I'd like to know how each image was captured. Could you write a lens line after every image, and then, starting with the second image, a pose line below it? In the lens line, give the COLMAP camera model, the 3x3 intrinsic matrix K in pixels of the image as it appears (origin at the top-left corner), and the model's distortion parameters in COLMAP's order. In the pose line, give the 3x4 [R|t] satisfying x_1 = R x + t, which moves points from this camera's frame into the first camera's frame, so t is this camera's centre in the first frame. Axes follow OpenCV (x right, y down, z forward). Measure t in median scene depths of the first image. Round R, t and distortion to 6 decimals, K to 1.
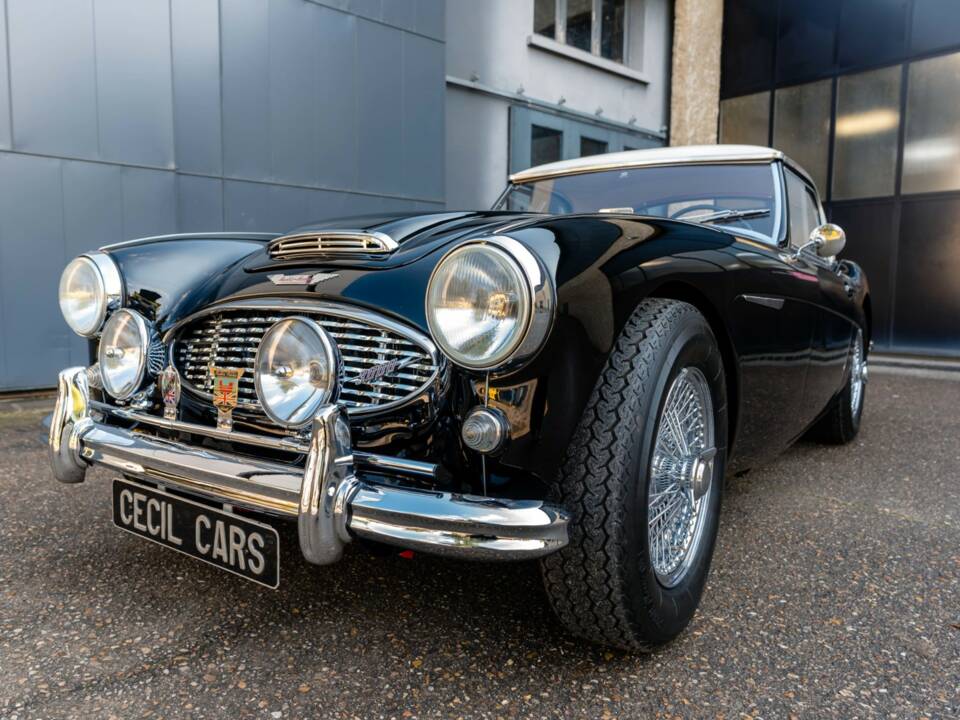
lens RADIAL K [[735.9, 0, 480.0], [0, 735.9, 364.5], [0, 0, 1]] dist [0.003543, -0.007415]
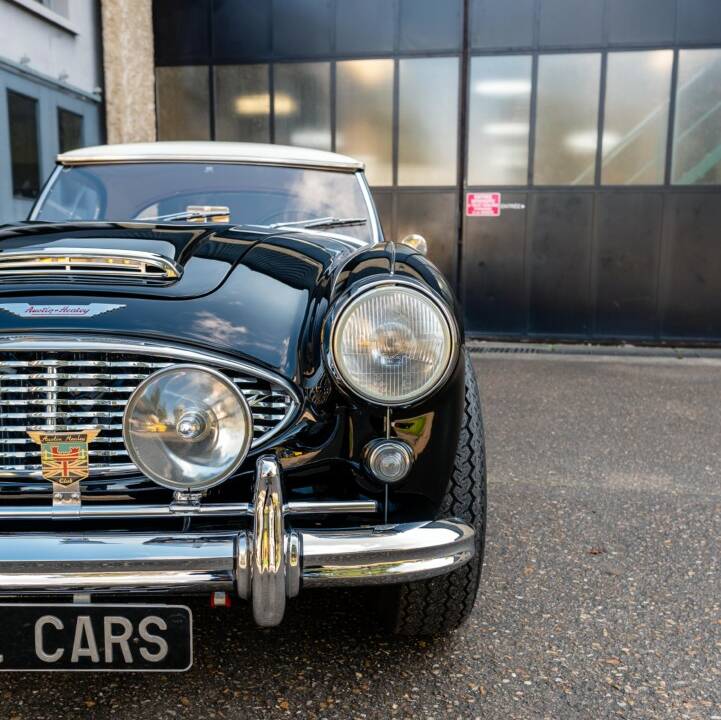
lens RADIAL K [[802.2, 0, 395.0], [0, 802.2, 402.8], [0, 0, 1]] dist [0.004064, 0.000000]
pose [[0.782298, -0.100727, 0.614706, -0.129220], [0.057869, 0.994324, 0.089285, -0.018078], [-0.620210, -0.034276, 0.783687, 0.018153]]
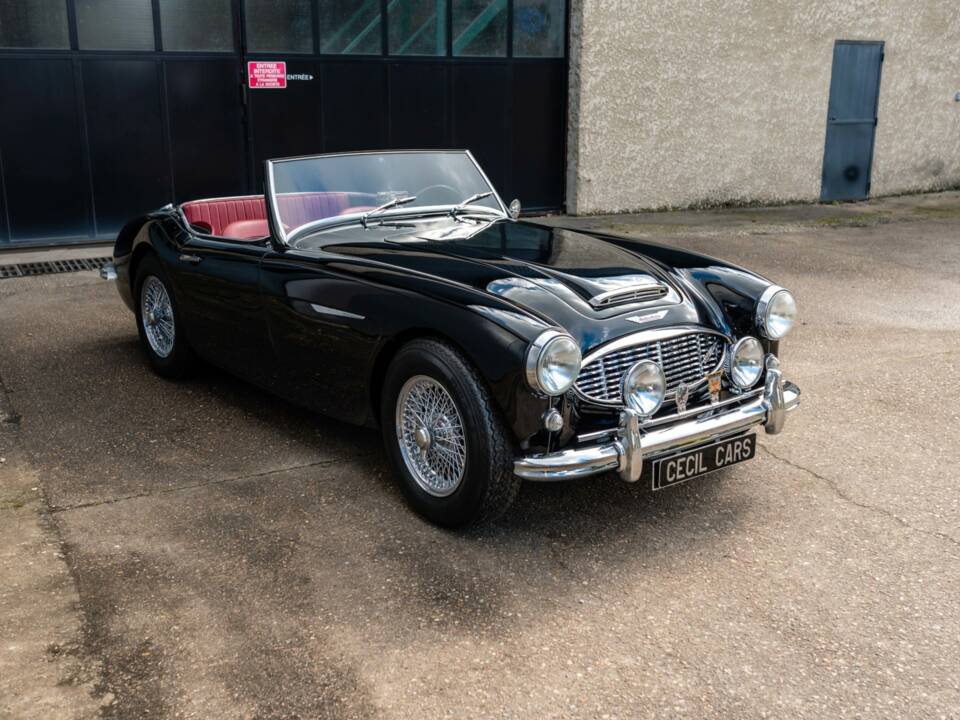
lens RADIAL K [[1180.1, 0, 481.7], [0, 1180.1, 363.5], [0, 0, 1]] dist [0.197392, 0.000000]
pose [[0.265498, -0.272808, 0.924709, -0.746282], [0.104730, 0.961616, 0.253626, -0.192736], [-0.958406, 0.029508, 0.283878, 0.151507]]
